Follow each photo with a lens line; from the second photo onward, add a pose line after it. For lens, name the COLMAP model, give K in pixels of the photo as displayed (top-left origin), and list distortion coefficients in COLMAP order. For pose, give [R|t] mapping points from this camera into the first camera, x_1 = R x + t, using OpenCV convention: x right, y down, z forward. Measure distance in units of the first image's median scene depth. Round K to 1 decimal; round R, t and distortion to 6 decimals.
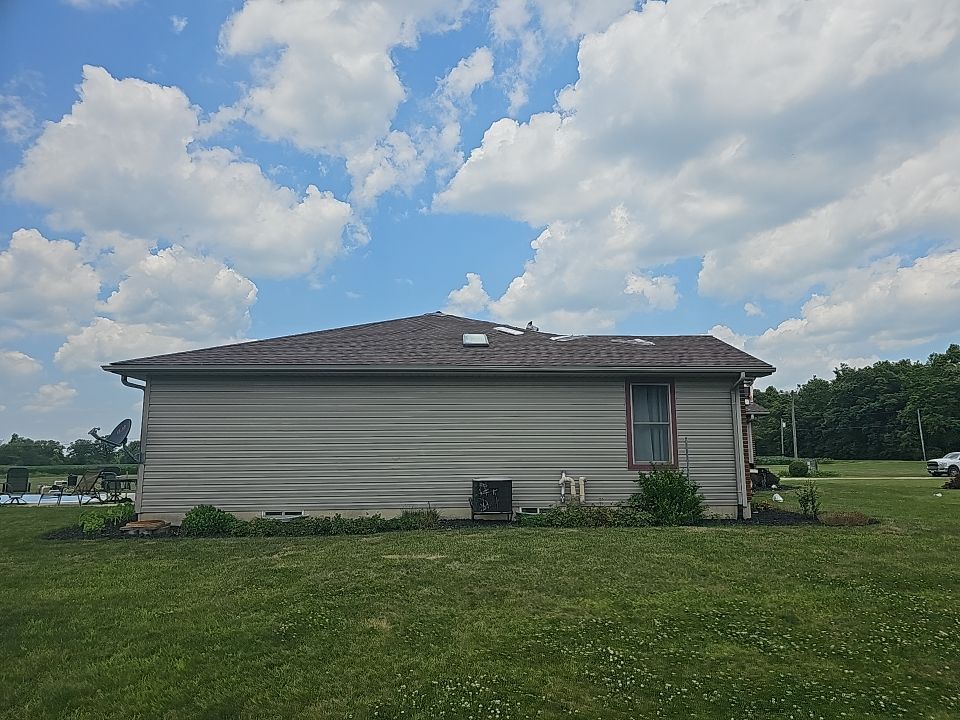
lens RADIAL K [[626.1, 0, 495.5], [0, 626.1, 370.9], [0, 0, 1]] dist [0.070526, -0.069358]
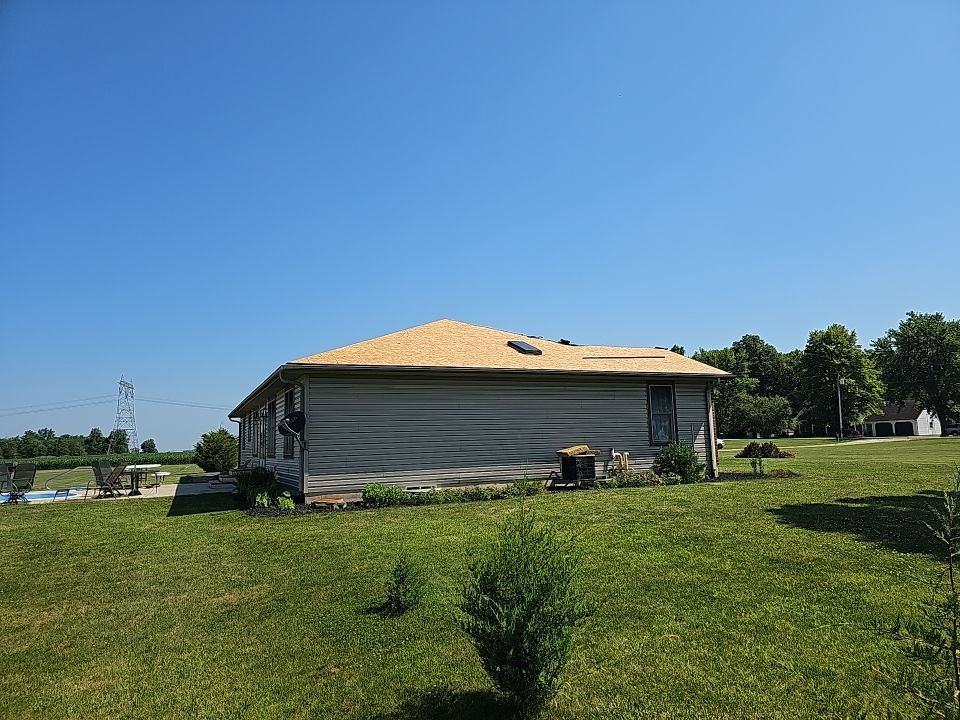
lens RADIAL K [[633.7, 0, 483.2], [0, 633.7, 364.5], [0, 0, 1]] dist [0.071018, -0.075245]
pose [[0.931077, 0.023347, 0.364076, -0.669400], [-0.026409, 0.999645, 0.003433, -0.021152], [-0.363866, -0.012811, 0.931363, -0.188812]]
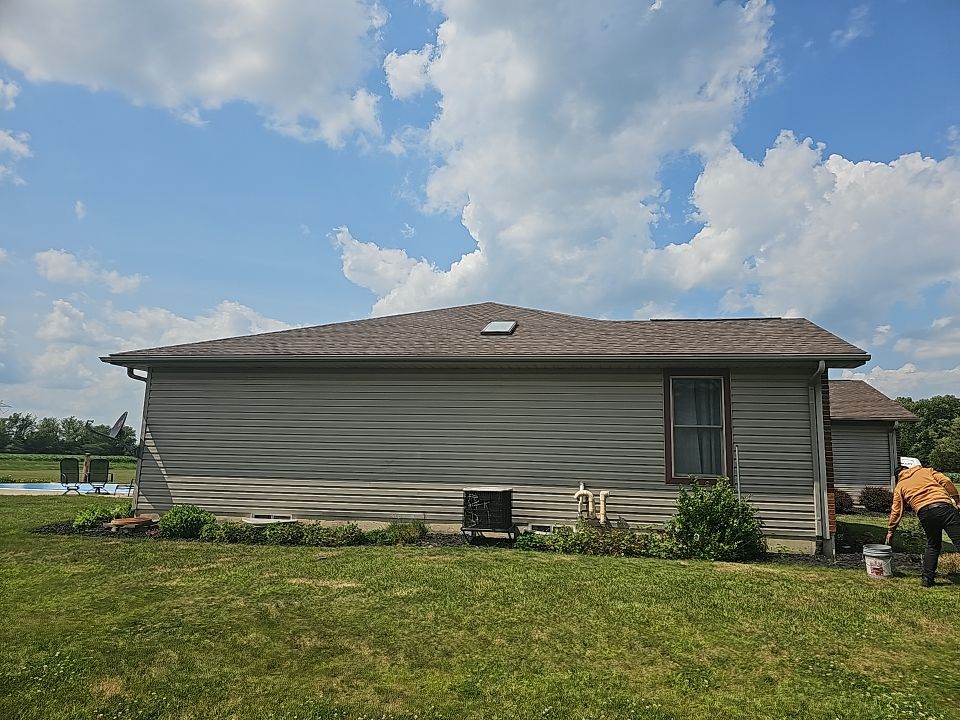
lens RADIAL K [[633.7, 0, 483.2], [0, 633.7, 364.5], [0, 0, 1]] dist [0.071018, -0.075245]
pose [[0.973710, -0.003662, -0.227762, 0.173153], [0.000740, 0.999916, -0.012916, 0.015458], [0.227790, 0.012408, 0.973631, 0.157455]]
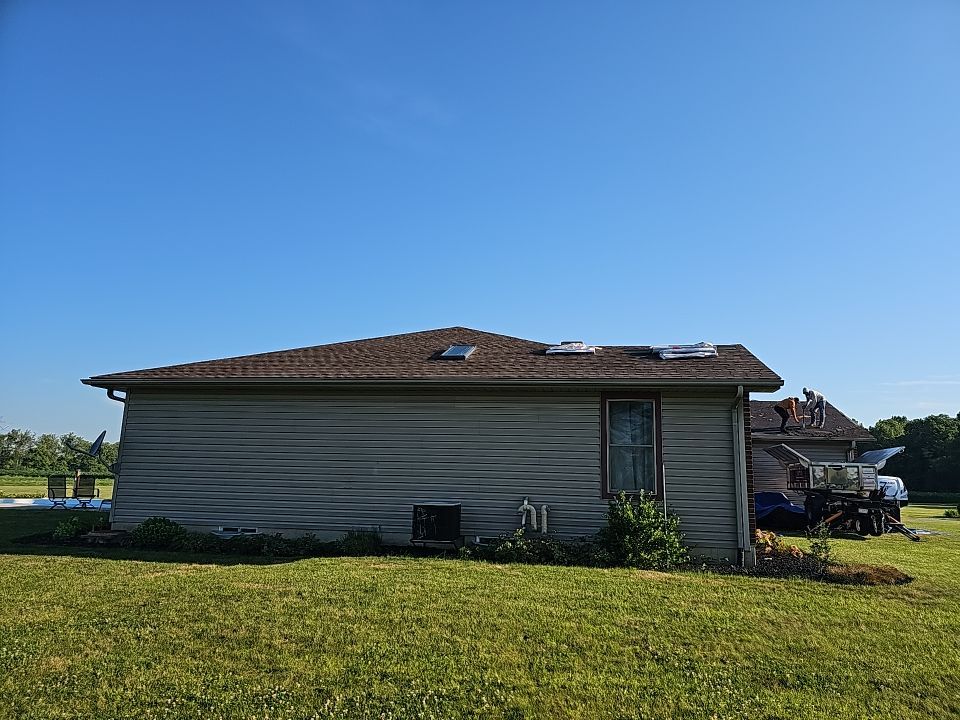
lens RADIAL K [[633.7, 0, 483.2], [0, 633.7, 364.5], [0, 0, 1]] dist [0.071018, -0.075245]
pose [[0.973386, -0.006893, -0.229067, 0.259330], [-0.002350, 0.999195, -0.040052, 0.007653], [0.229158, 0.039524, 0.972586, 0.105584]]
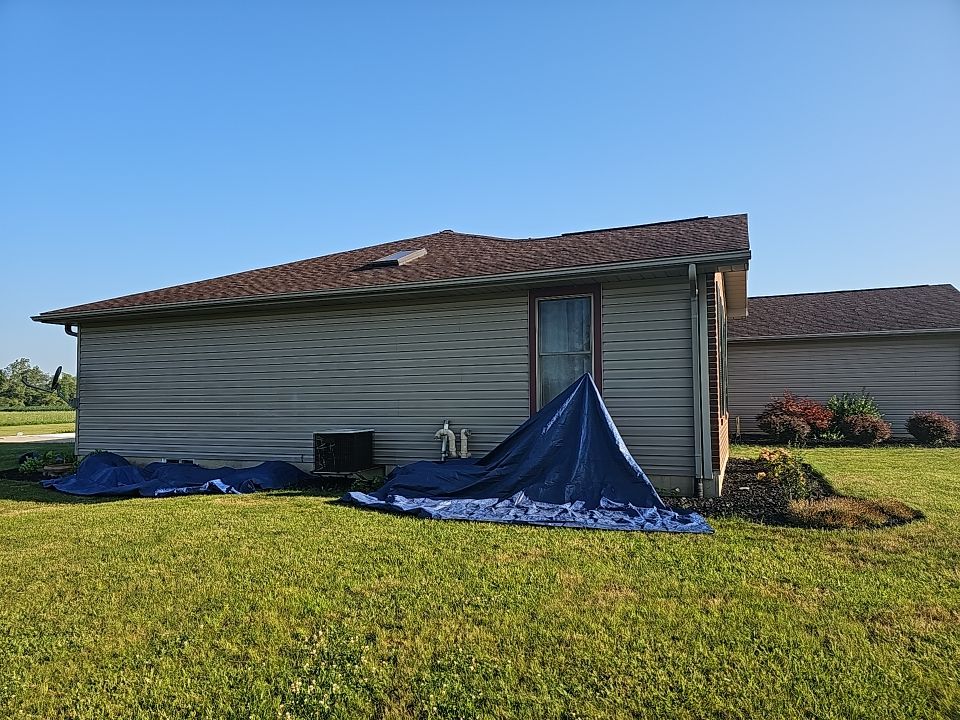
lens RADIAL K [[633.7, 0, 483.2], [0, 633.7, 364.5], [0, 0, 1]] dist [0.071018, -0.075245]
pose [[0.895473, -0.026573, -0.444321, 0.492541], [0.065838, 0.995144, 0.073173, 0.039855], [0.440219, -0.094778, 0.892874, 0.349140]]
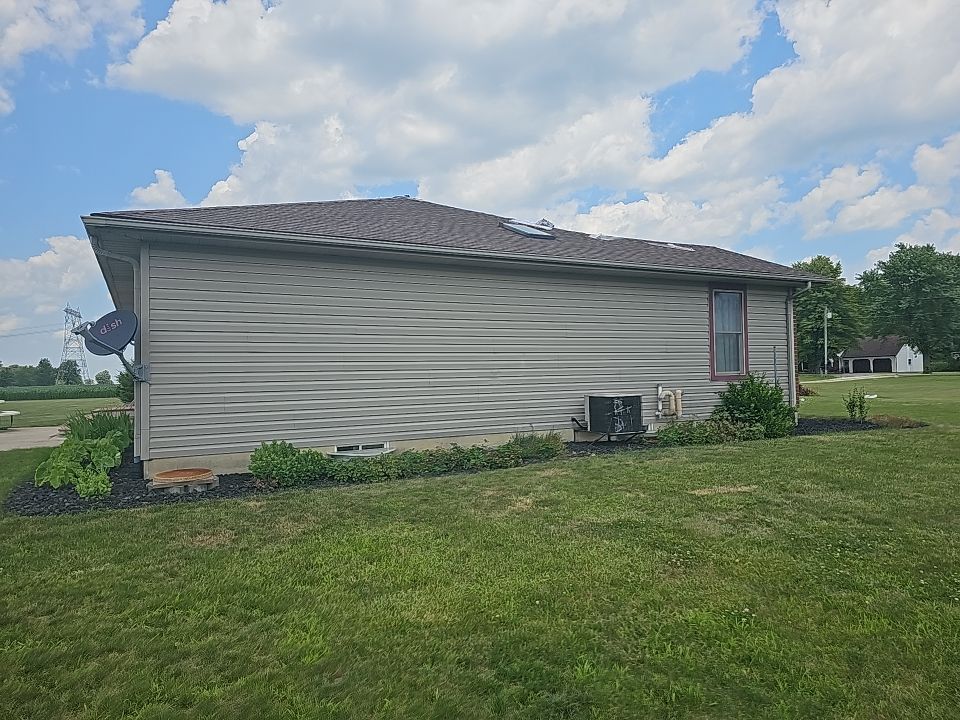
lens RADIAL K [[633.7, 0, 483.2], [0, 633.7, 364.5], [0, 0, 1]] dist [0.071018, -0.075245]
pose [[0.909739, -0.005861, 0.415140, -0.504819], [-0.040554, 0.993865, 0.102900, 0.048538], [-0.413196, -0.110447, 0.903919, 0.285824]]
